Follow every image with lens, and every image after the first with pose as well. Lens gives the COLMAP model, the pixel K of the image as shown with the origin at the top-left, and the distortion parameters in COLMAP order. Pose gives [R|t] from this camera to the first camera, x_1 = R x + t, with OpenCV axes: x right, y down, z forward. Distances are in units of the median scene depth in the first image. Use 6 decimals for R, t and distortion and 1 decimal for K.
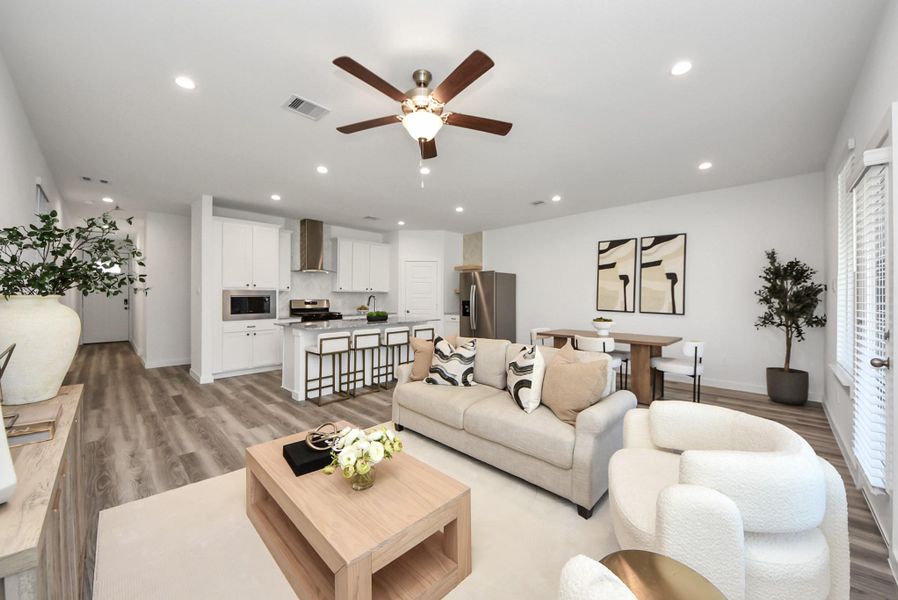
lens RADIAL K [[322.5, 0, 452.9], [0, 322.5, 300.8], [0, 0, 1]] dist [-0.001098, -0.002556]
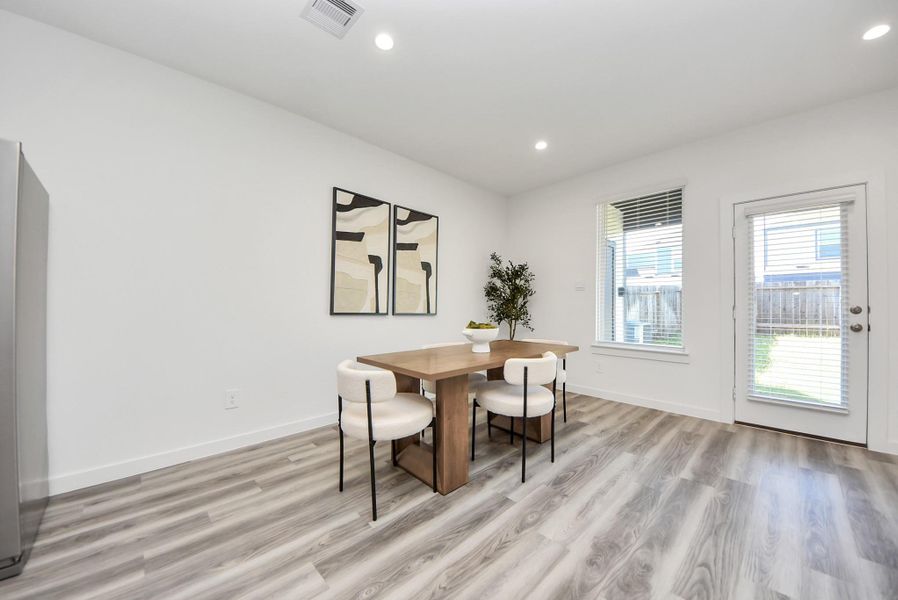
lens RADIAL K [[320.6, 0, 458.0], [0, 320.6, 303.3], [0, 0, 1]] dist [0.005384, -0.006909]
pose [[0.032983, 0.014340, 0.999353, -0.077036], [0.014360, 0.999787, -0.014820, 0.021866], [-0.999353, 0.014840, 0.032770, 0.818291]]
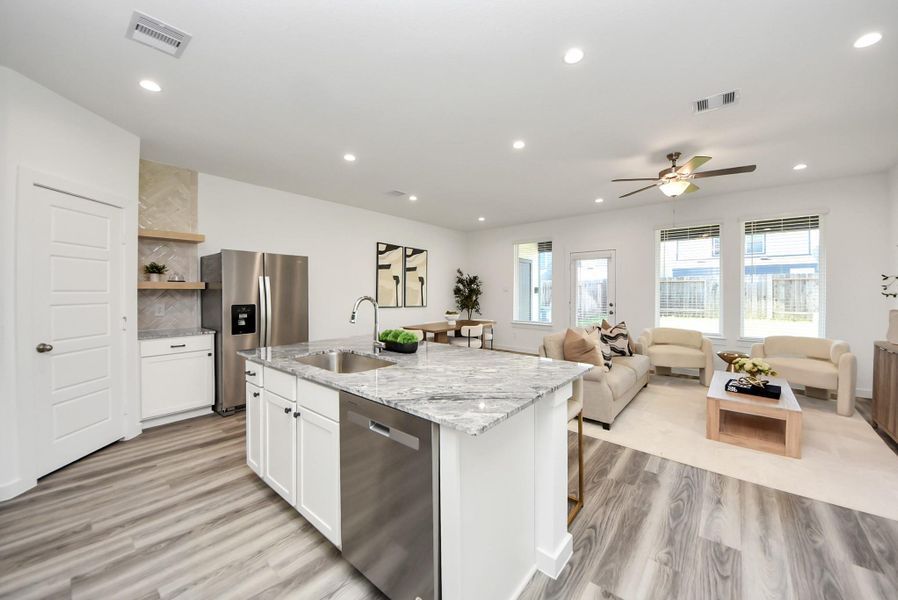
lens RADIAL K [[322.5, 0, 456.2], [0, 322.5, 294.8], [0, 0, 1]] dist [-0.001098, -0.002556]
pose [[-0.064760, -0.010578, 0.997845, -0.644703], [0.014819, 0.999823, 0.011561, -0.022094], [-0.997791, 0.015535, -0.064592, 0.855095]]
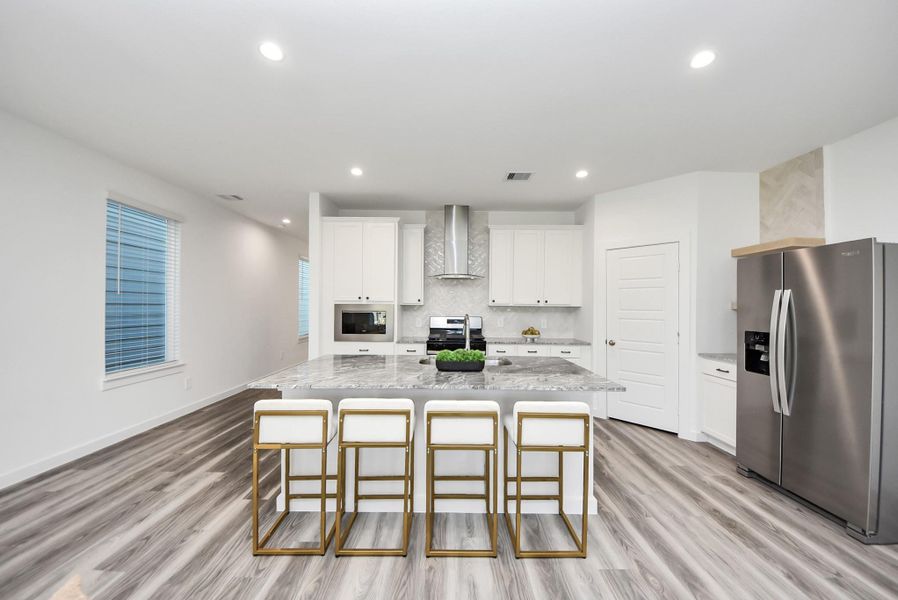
lens RADIAL K [[320.6, 0, 450.9], [0, 320.6, 302.9], [0, 0, 1]] dist [0.005384, -0.006909]
pose [[0.692135, -0.000767, -0.721768, 0.079727], [-0.020911, 0.999558, -0.021115, -0.022618], [0.721465, 0.029708, 0.691813, 0.603241]]
